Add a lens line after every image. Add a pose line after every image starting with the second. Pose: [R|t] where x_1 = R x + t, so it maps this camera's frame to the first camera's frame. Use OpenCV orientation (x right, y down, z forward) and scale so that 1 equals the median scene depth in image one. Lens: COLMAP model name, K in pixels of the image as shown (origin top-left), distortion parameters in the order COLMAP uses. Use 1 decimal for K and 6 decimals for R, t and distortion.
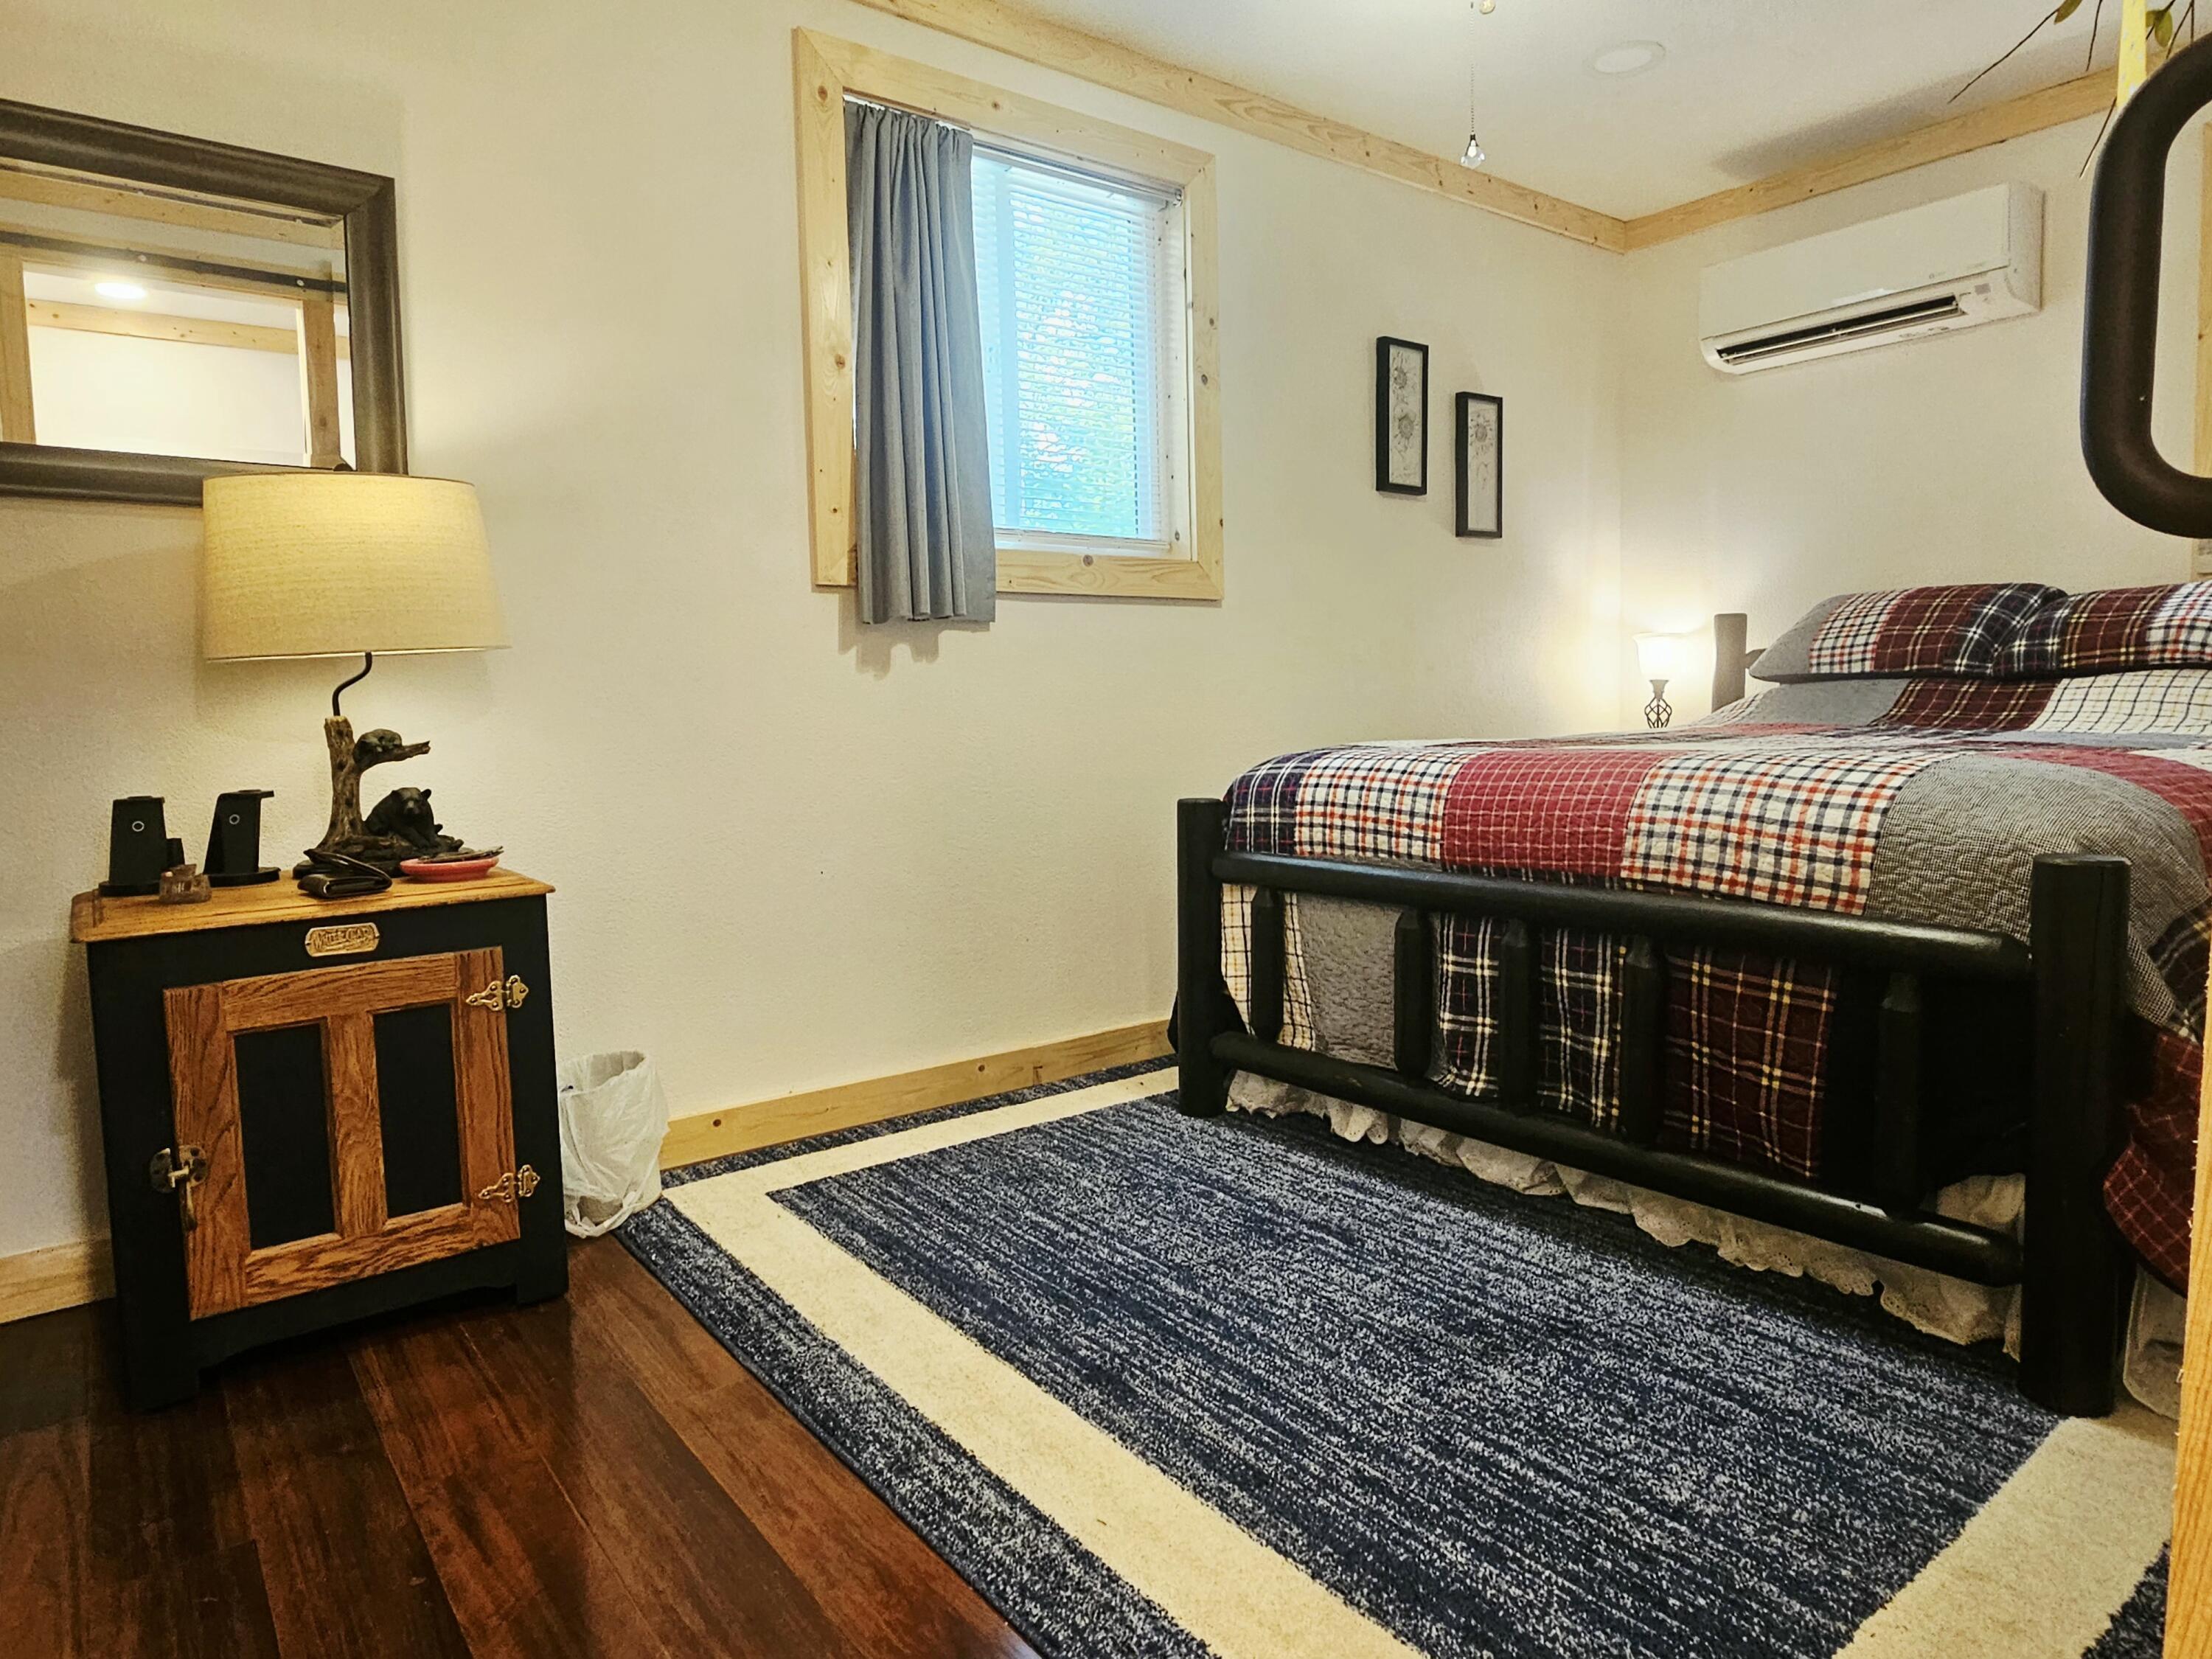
lens RADIAL K [[1345.4, 0, 1106.0], [0, 1345.4, 829.5], [0, 0, 1]] dist [0.000077, 0.004716]
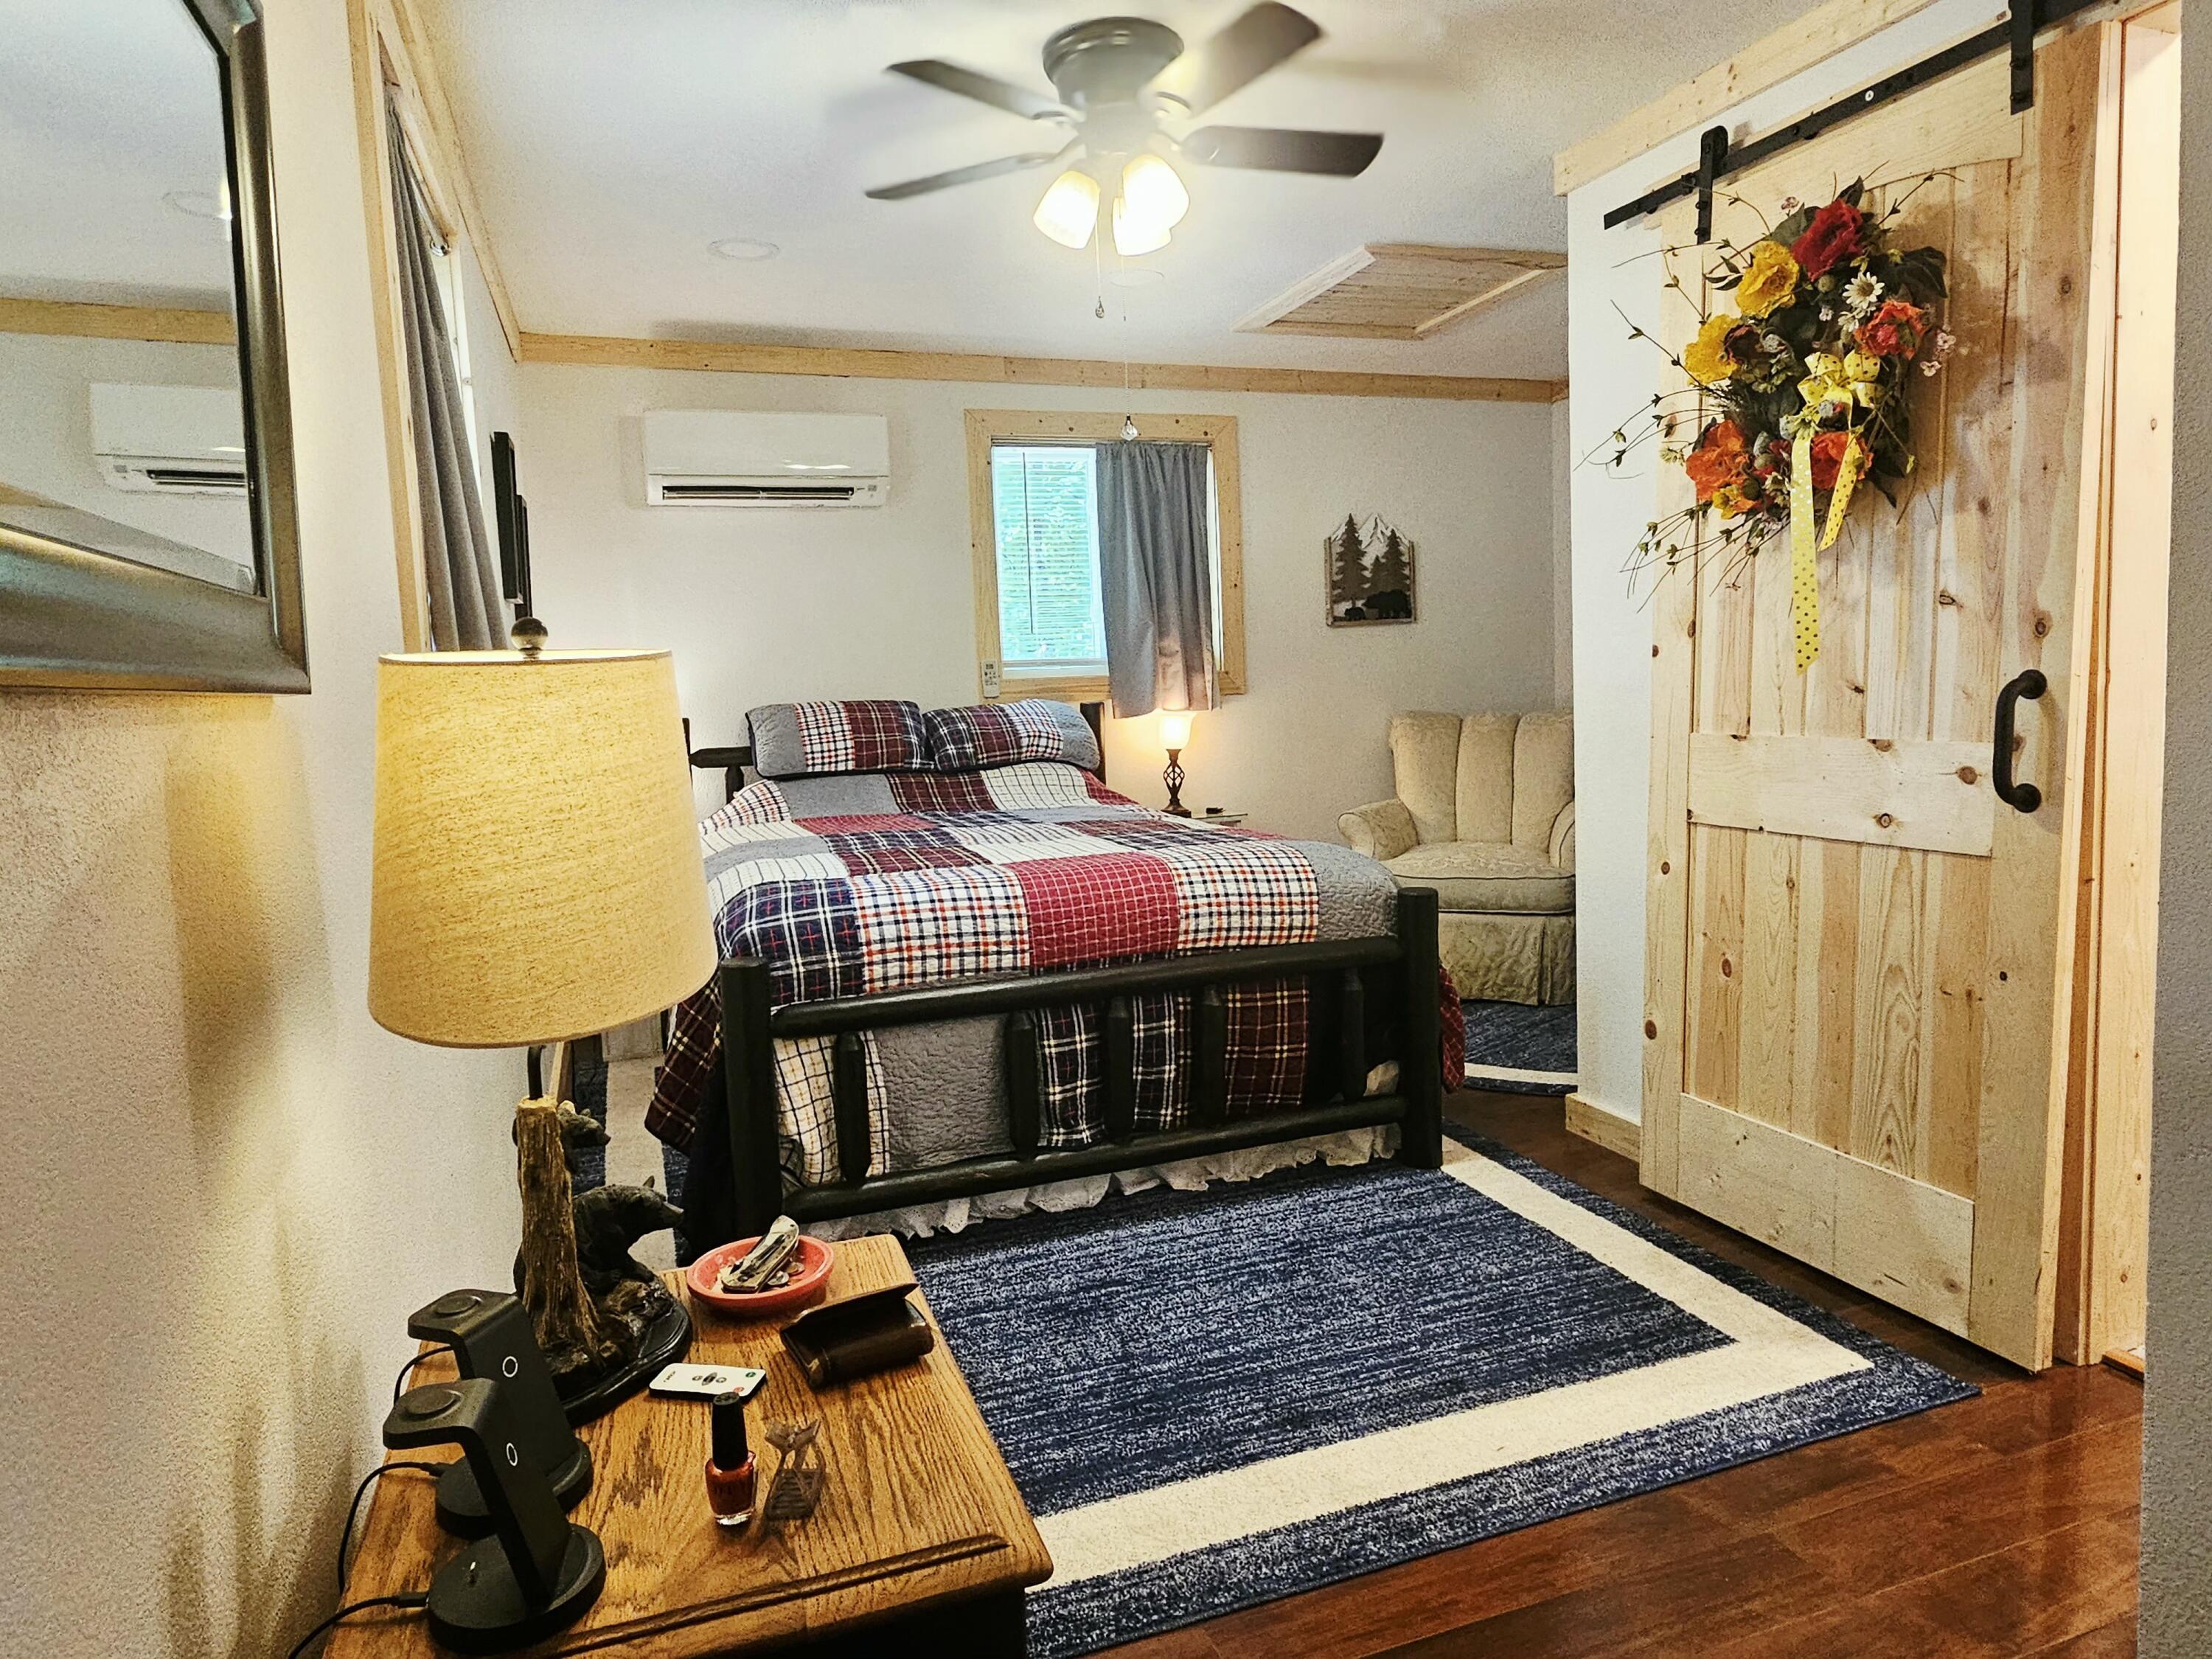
lens RADIAL K [[1345.4, 0, 1106.0], [0, 1345.4, 829.5], [0, 0, 1]] dist [0.000077, 0.004716]
pose [[0.300379, -0.100119, 0.948551, -0.966345], [0.118802, 0.990659, 0.066942, -0.191750], [-0.946392, 0.092582, 0.309468, 0.609020]]
